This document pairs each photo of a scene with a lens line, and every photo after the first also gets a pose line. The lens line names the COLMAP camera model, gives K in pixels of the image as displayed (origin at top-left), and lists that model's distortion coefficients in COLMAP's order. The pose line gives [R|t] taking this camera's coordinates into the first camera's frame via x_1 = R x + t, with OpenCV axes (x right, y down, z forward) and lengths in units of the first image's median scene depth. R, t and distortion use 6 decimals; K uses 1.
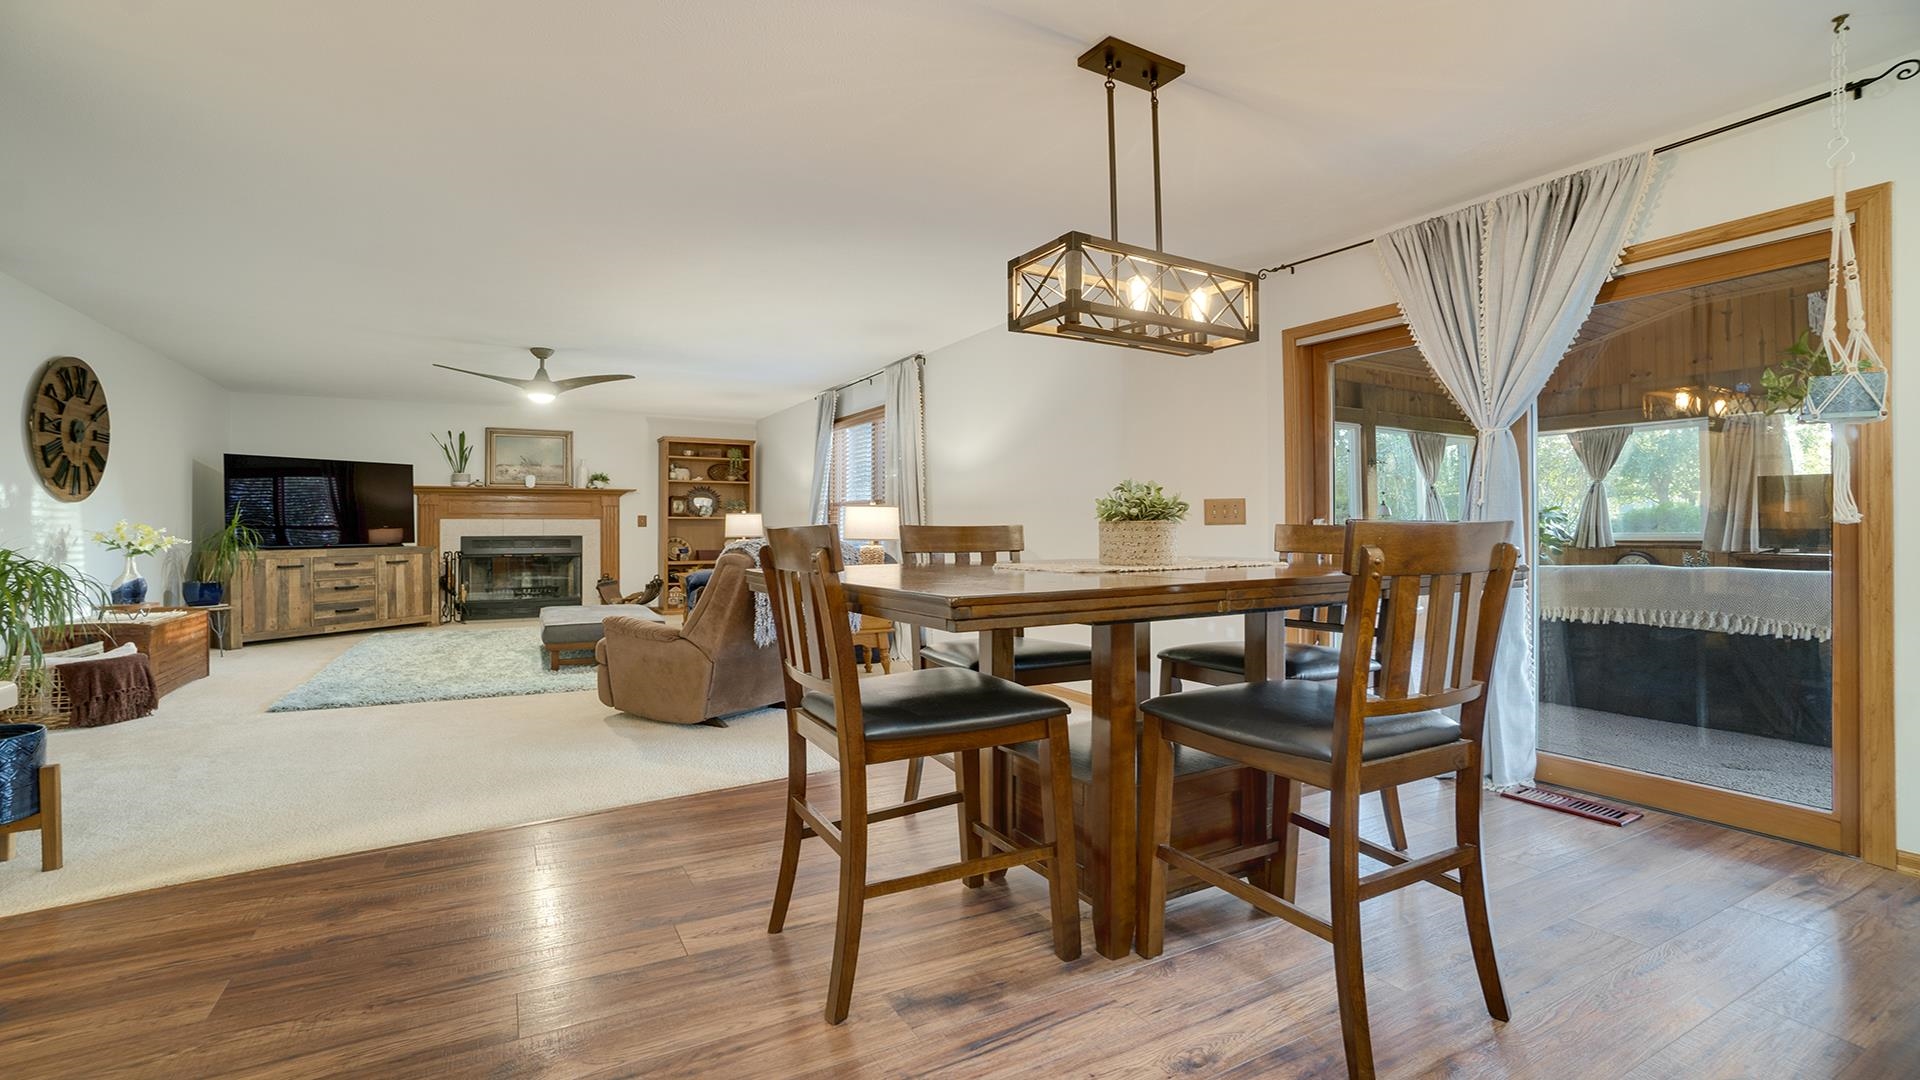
lens RADIAL K [[856.5, 0, 964.7], [0, 856.5, 529.6], [0, 0, 1]] dist [-0.037081, 0.004521]
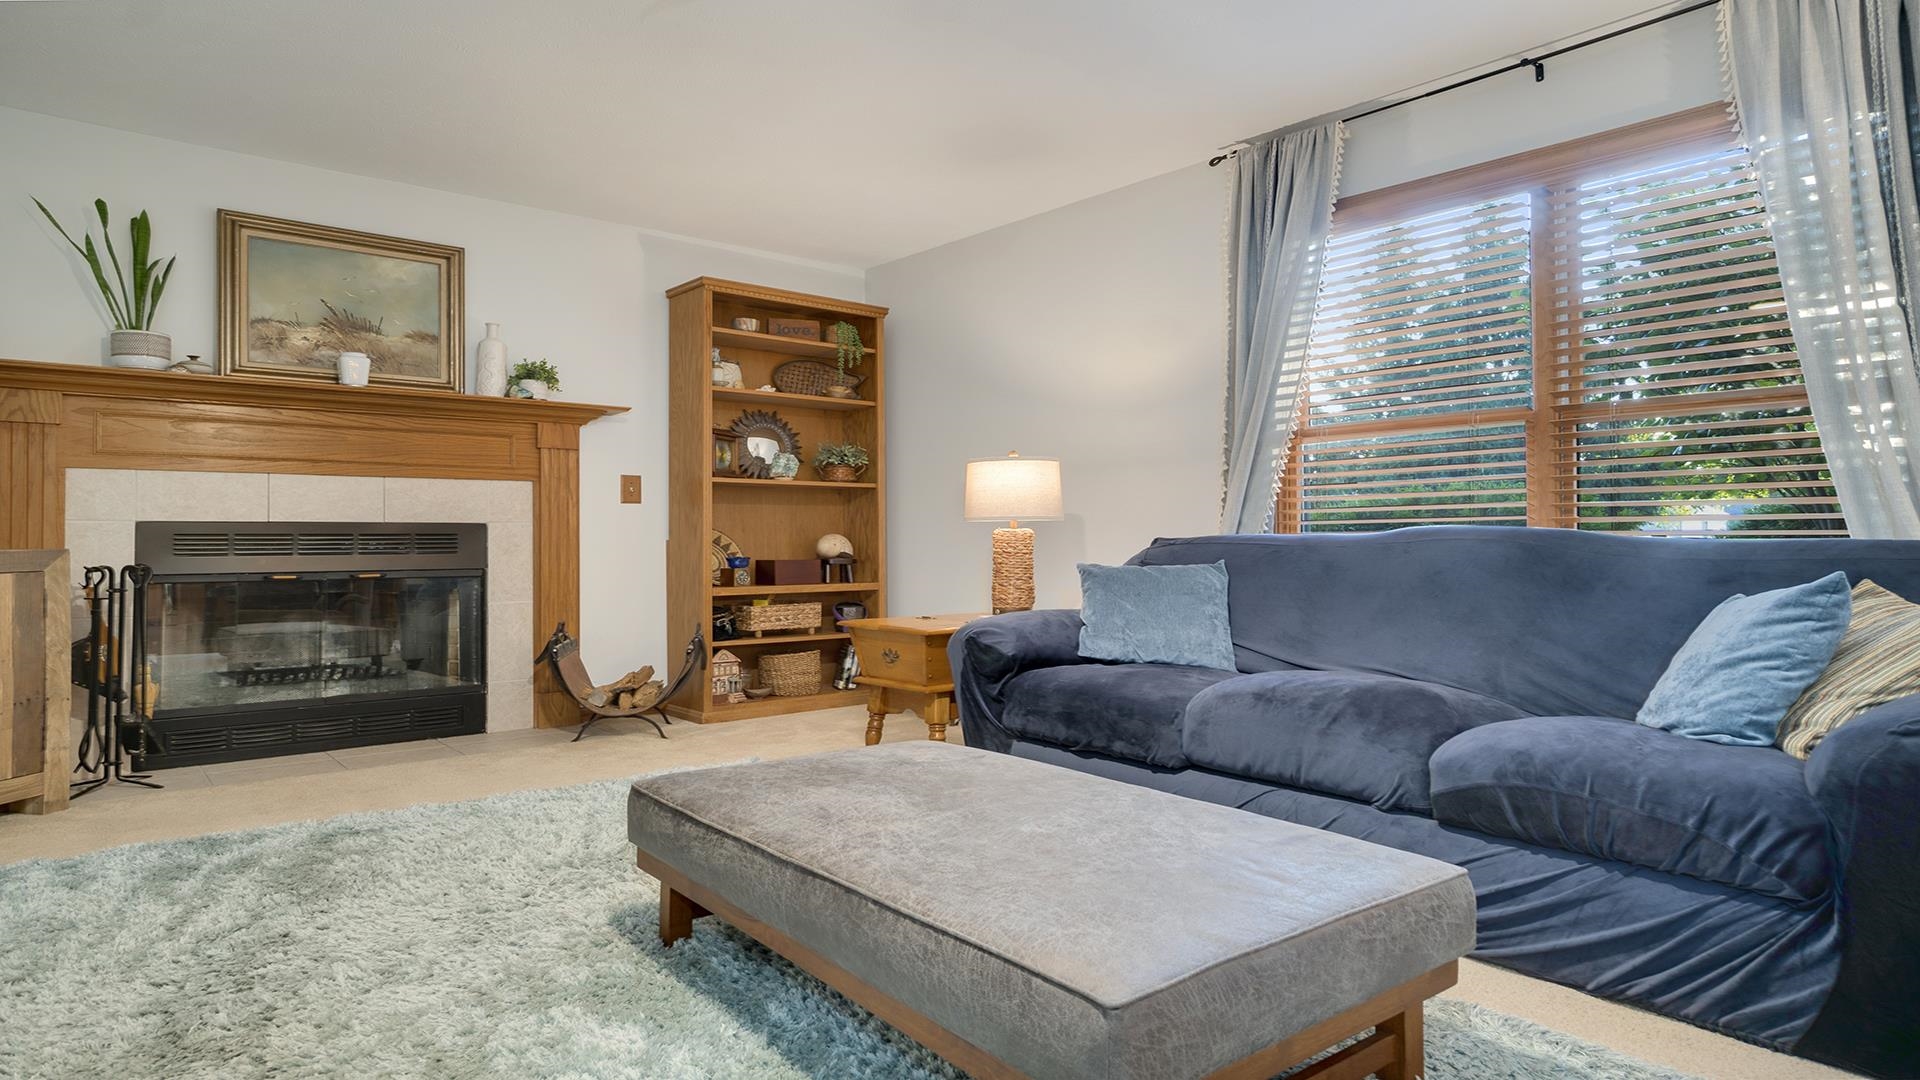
lens RADIAL K [[1067.9, 0, 955.1], [0, 1067.9, 526.2], [0, 0, 1]] dist [-0.001844, 0.003635]
pose [[0.983997, -0.002233, 0.178172, -0.345692], [0.004963, 0.999877, -0.014878, 0.017534], [-0.178117, 0.015524, 0.983887, 0.515825]]
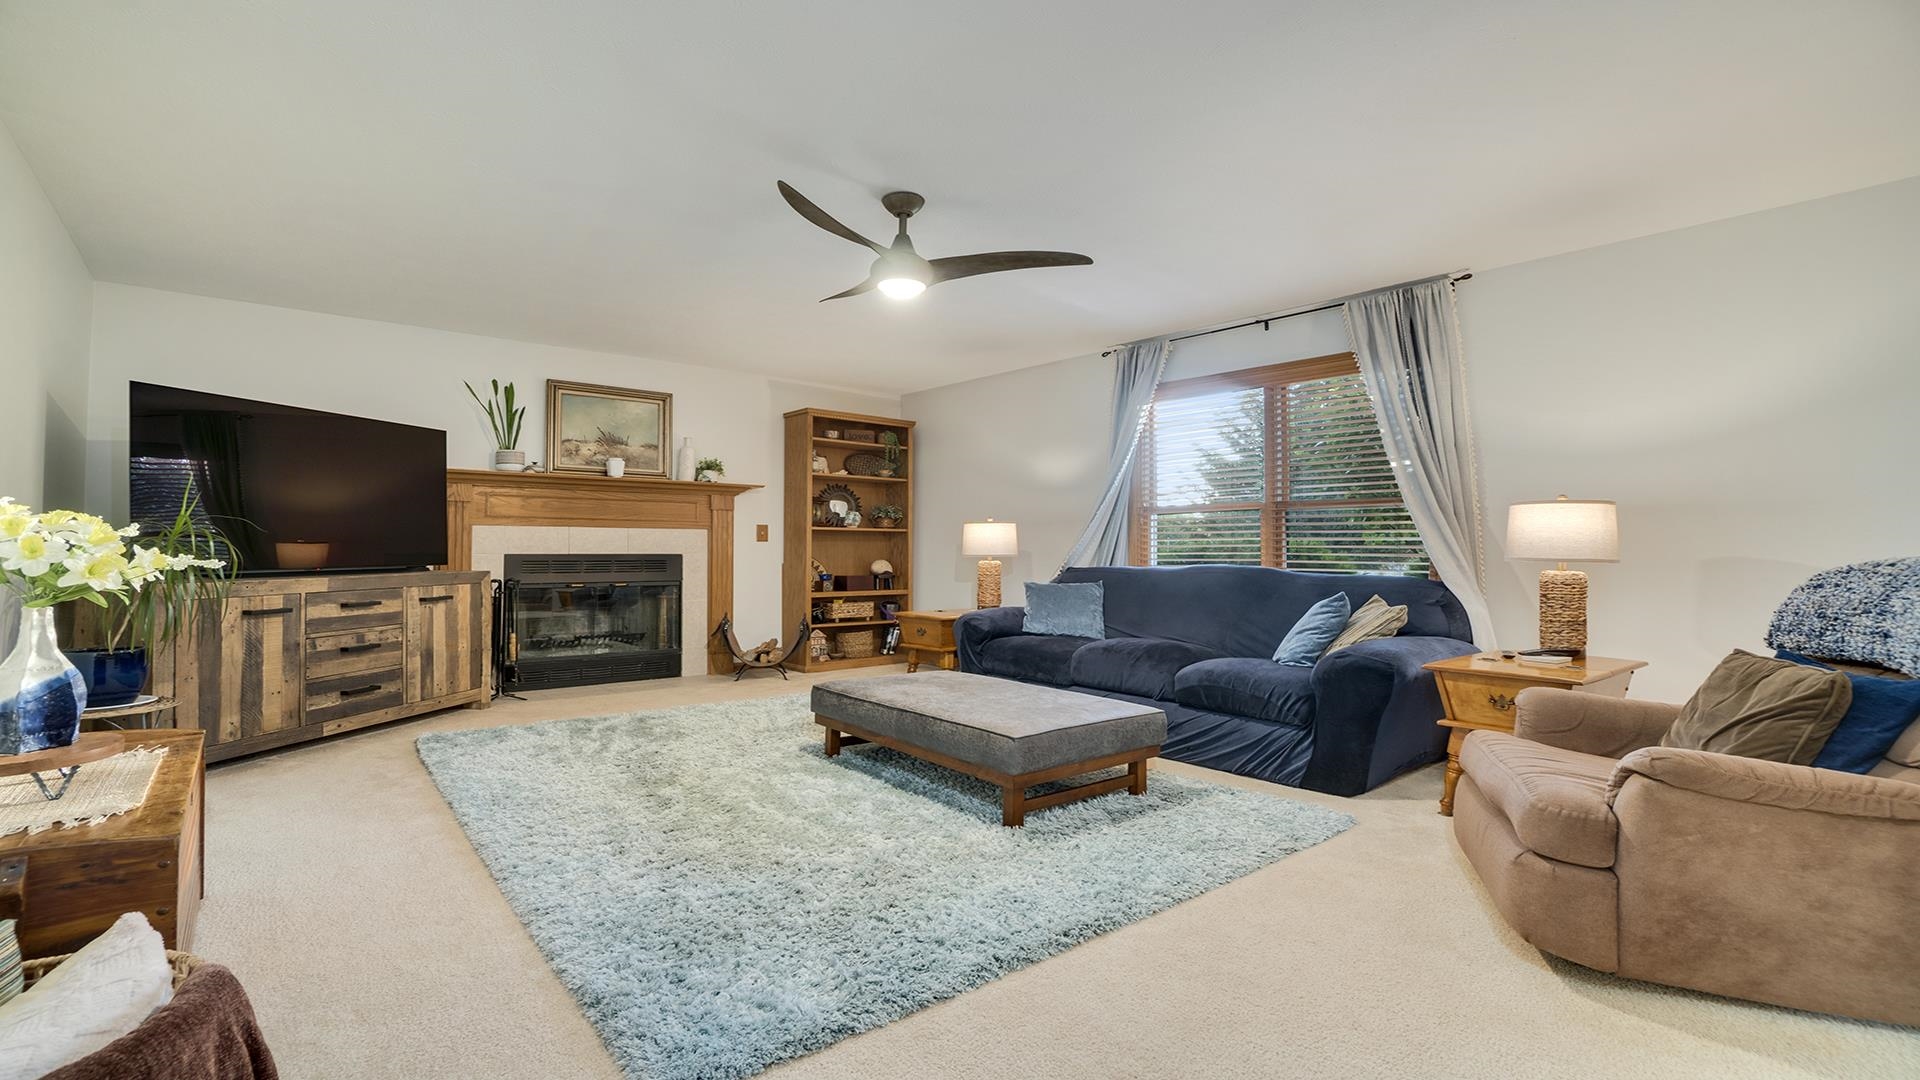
lens RADIAL K [[856.5, 0, 969.1], [0, 856.5, 537.0], [0, 0, 1]] dist [-0.037081, 0.004521]
pose [[0.979355, 0.006415, 0.202046, -0.386316], [-0.002901, 0.999839, -0.017683, 0.005238], [-0.202127, 0.016732, 0.979216, 0.328689]]
